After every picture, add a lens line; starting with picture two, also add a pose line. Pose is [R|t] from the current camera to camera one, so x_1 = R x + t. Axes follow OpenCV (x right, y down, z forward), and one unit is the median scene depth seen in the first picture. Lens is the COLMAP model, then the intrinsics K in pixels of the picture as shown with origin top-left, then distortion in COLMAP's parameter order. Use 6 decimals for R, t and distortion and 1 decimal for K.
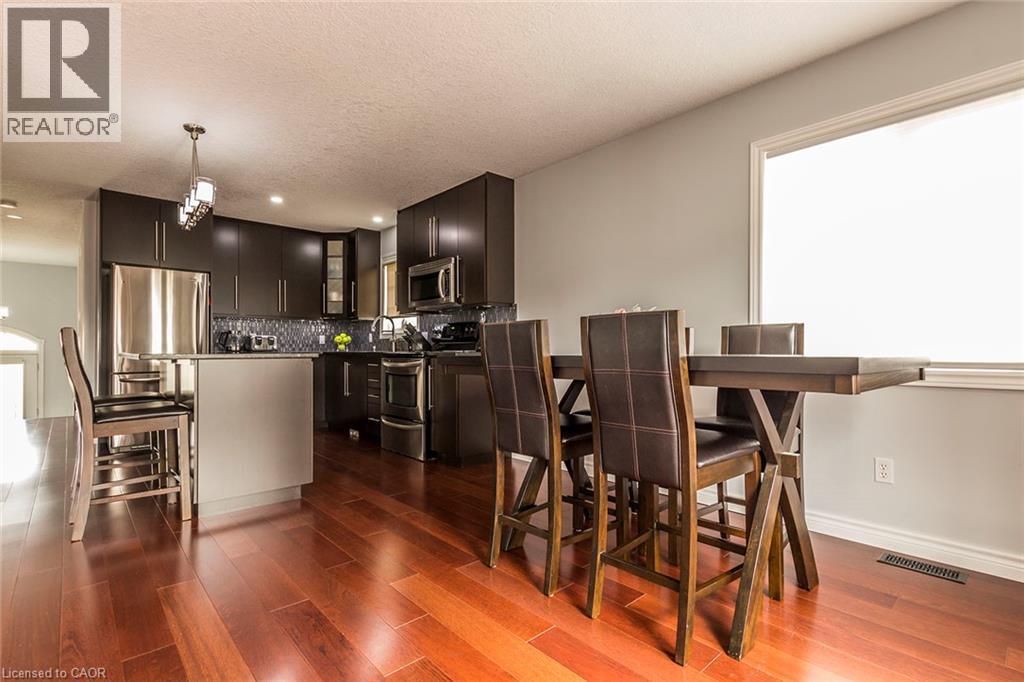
lens RADIAL K [[474.6, 0, 513.6], [0, 474.6, 344.9], [0, 0, 1]] dist [0.000775, 0.000143]
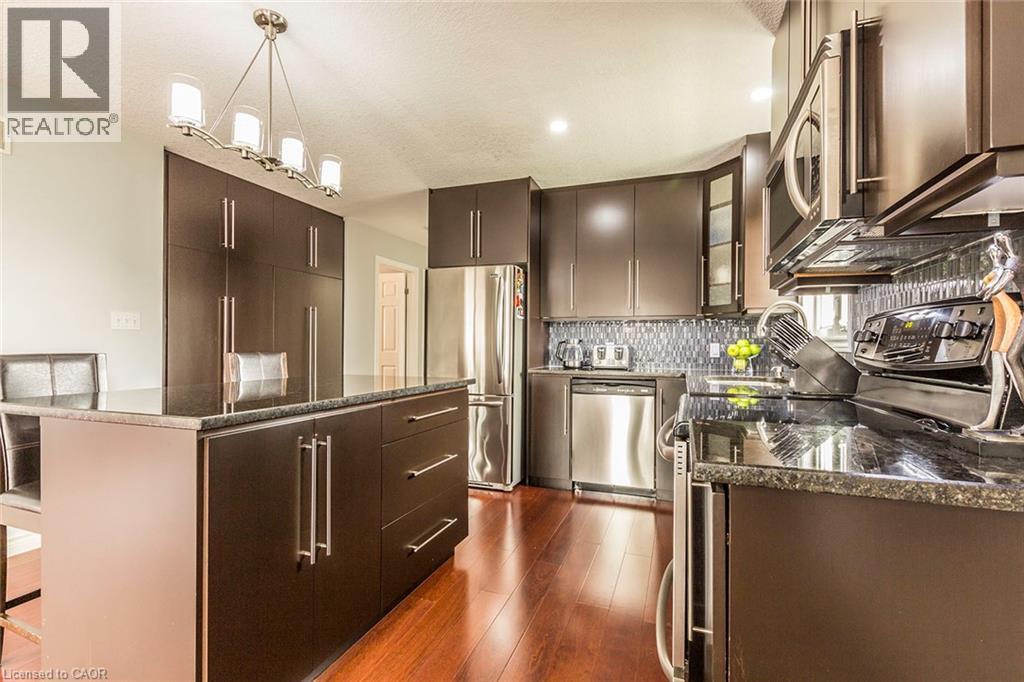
lens RADIAL K [[474.6, 0, 510.8], [0, 474.6, 345.6], [0, 0, 1]] dist [0.000775, 0.000143]
pose [[0.466550, -0.004906, -0.884481, 0.011525], [0.002471, 0.999988, -0.004244, -0.020657], [0.884491, -0.000205, 0.466557, 0.661373]]
